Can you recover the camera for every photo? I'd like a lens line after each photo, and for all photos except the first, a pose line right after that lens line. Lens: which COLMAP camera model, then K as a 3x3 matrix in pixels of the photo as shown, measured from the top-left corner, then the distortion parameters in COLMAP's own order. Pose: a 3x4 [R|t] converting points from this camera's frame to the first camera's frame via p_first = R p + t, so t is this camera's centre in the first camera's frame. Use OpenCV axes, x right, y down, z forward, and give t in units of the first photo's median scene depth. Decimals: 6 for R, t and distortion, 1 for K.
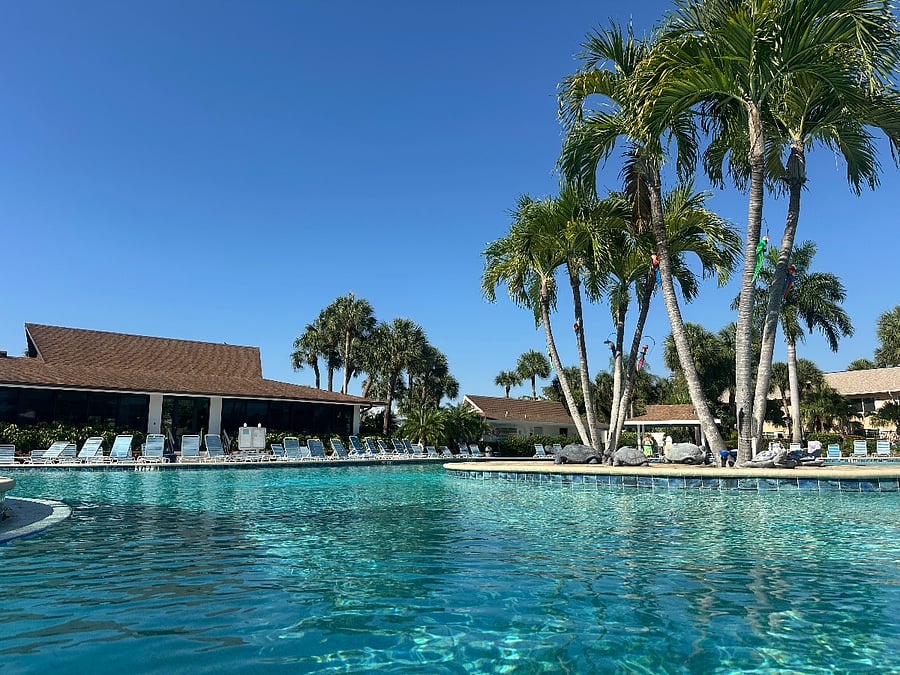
lens RADIAL K [[627.4, 0, 452.2], [0, 627.4, 324.7], [0, 0, 1]] dist [0.066986, -0.126257]
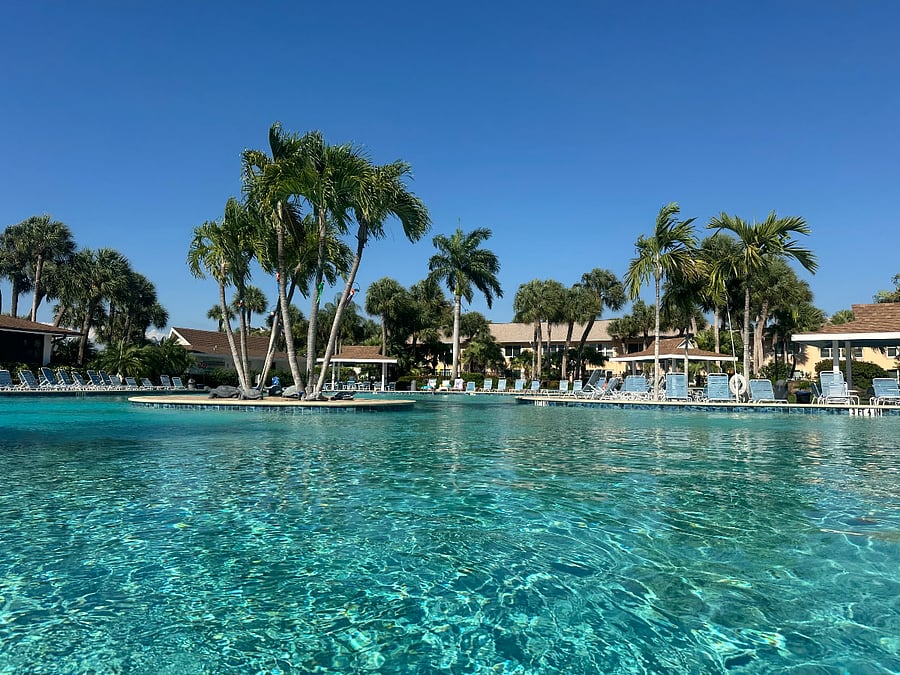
lens RADIAL K [[627.4, 0, 452.2], [0, 627.4, 324.7], [0, 0, 1]] dist [0.066986, -0.126257]
pose [[0.909317, 0.052921, 0.412725, 0.010627], [-0.097147, 0.991468, 0.086906, -0.028242], [-0.404604, -0.119121, 0.906700, -0.117624]]
